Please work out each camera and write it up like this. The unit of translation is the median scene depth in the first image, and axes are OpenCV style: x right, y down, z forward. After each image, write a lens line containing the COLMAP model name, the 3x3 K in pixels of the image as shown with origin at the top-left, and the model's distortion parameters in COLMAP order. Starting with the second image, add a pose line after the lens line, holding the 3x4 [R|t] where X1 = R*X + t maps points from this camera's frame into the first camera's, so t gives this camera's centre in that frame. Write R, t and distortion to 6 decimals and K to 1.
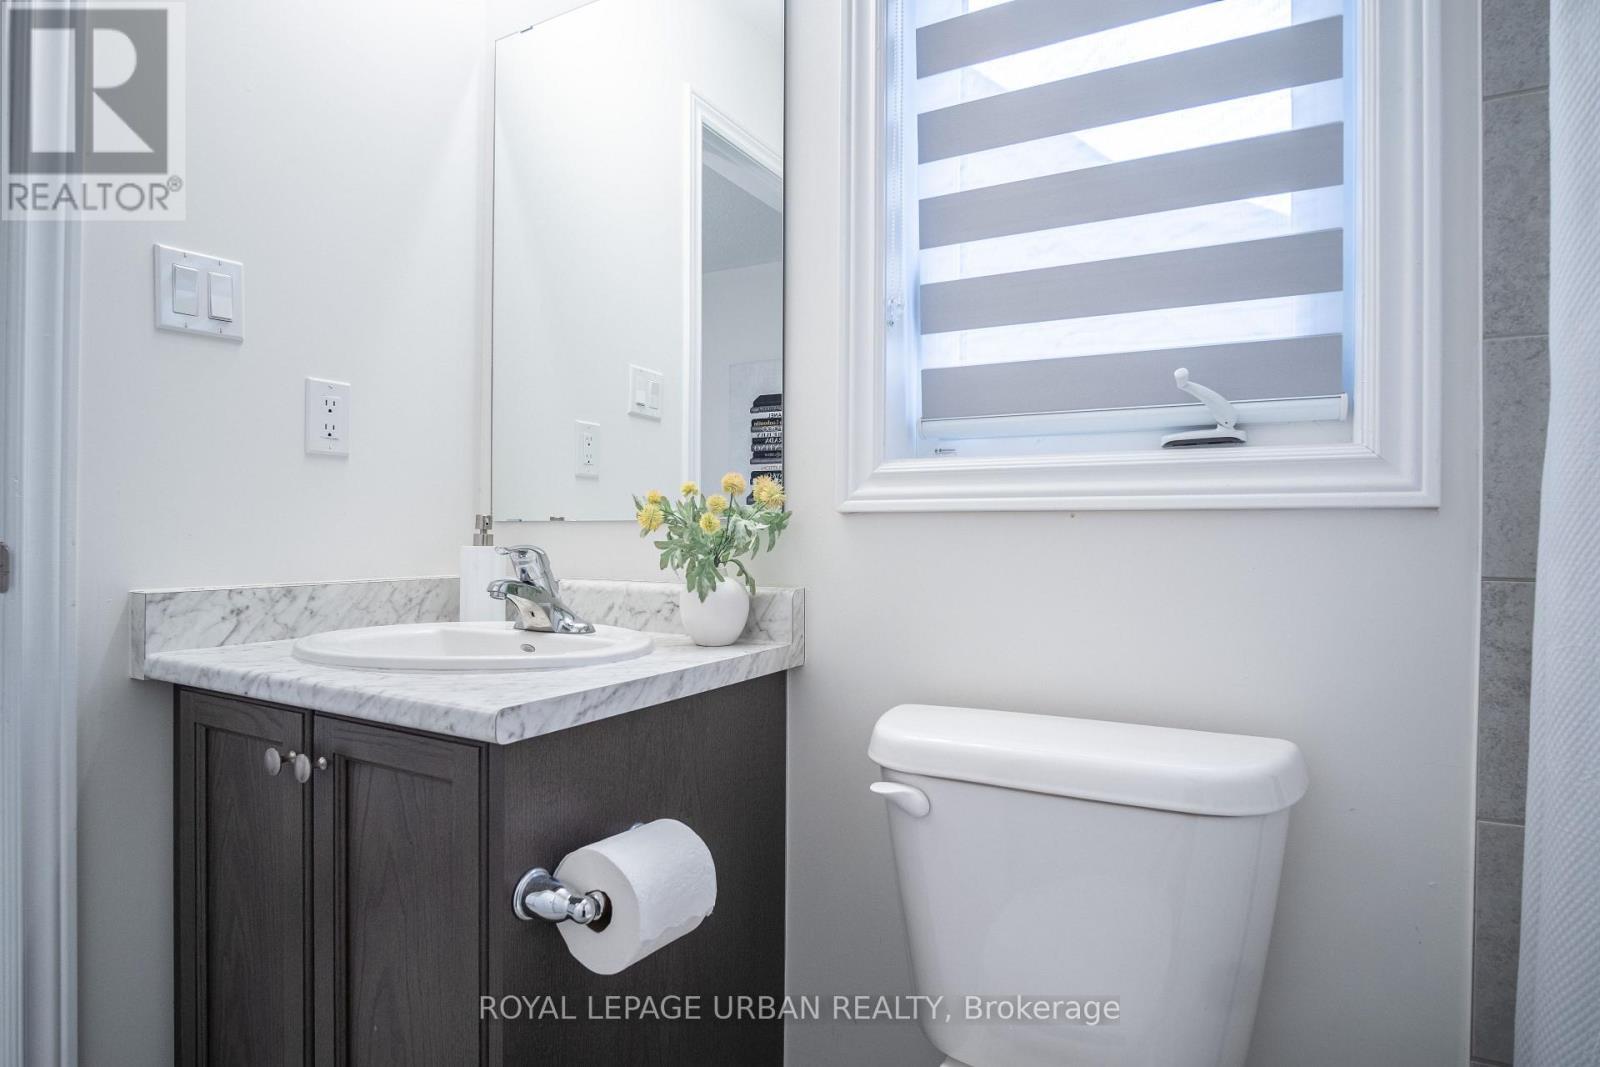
lens RADIAL K [[860.7, 0, 796.1], [0, 860.7, 535.8], [0, 0, 1]] dist [-0.026818, 0.006742]
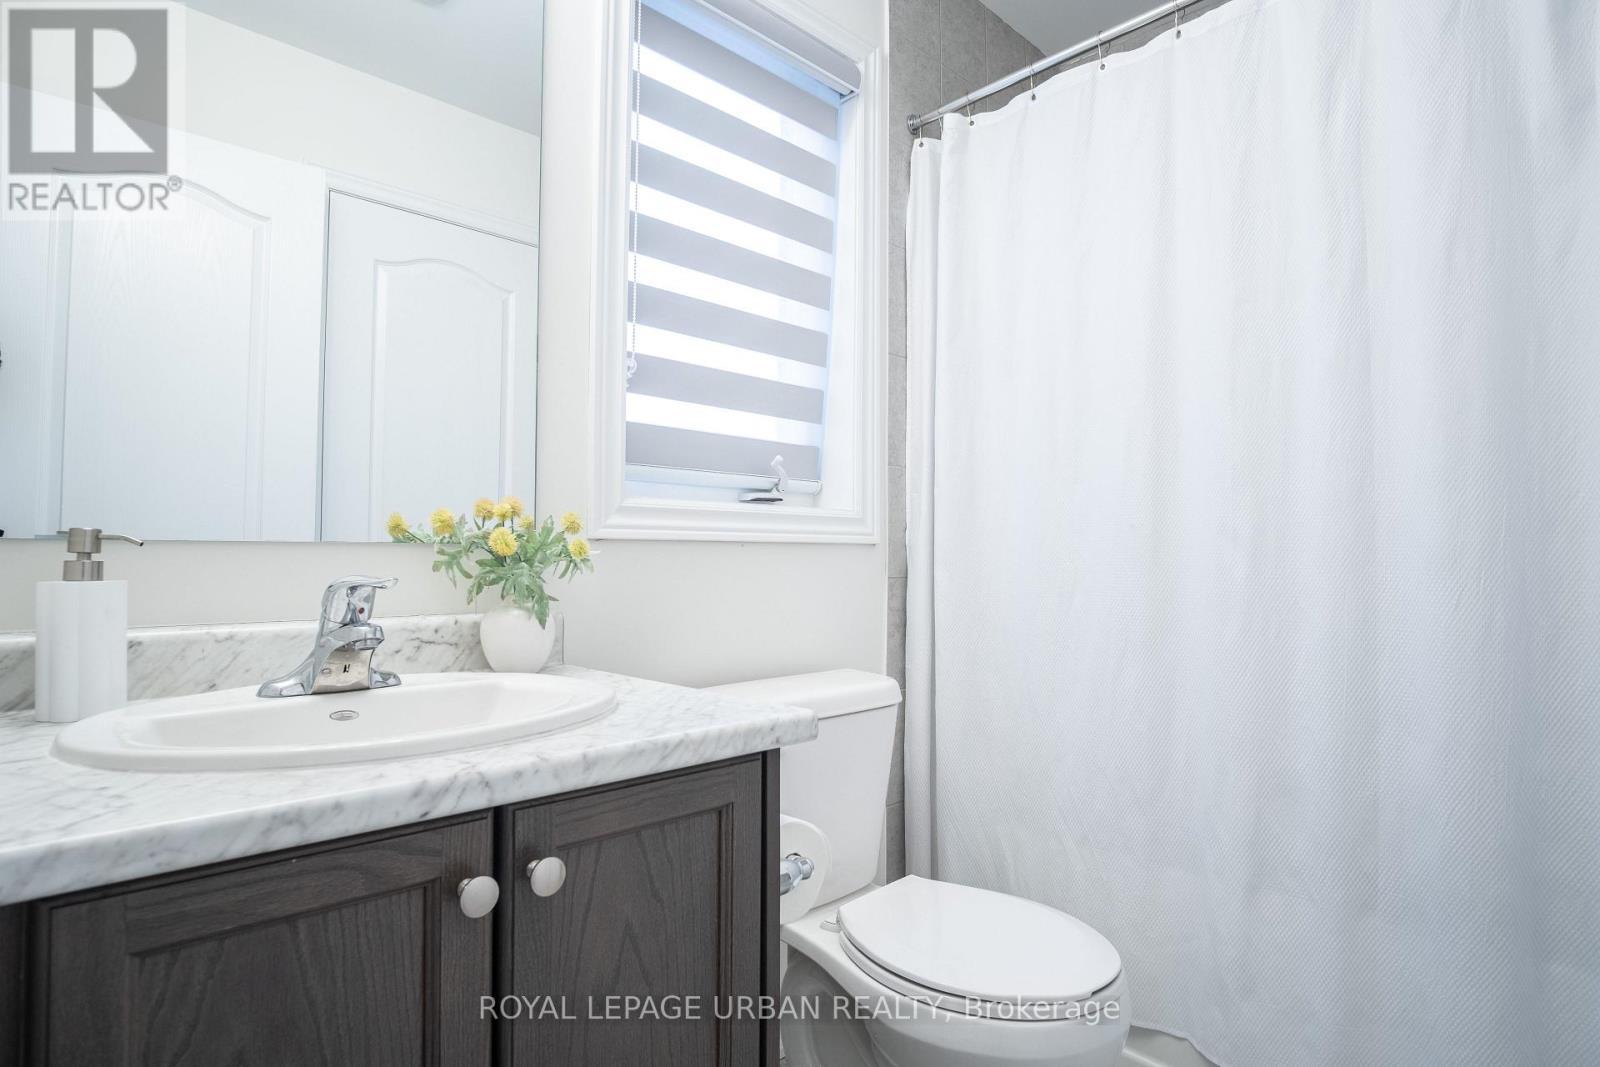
lens RADIAL K [[860.7, 0, 787.0], [0, 860.7, 559.2], [0, 0, 1]] dist [-0.026818, 0.006742]
pose [[0.278957, -0.006973, 0.960278, -1.103204], [-0.000420, 0.999973, 0.007384, -0.010728], [-0.960303, -0.002464, 0.278947, 0.523911]]
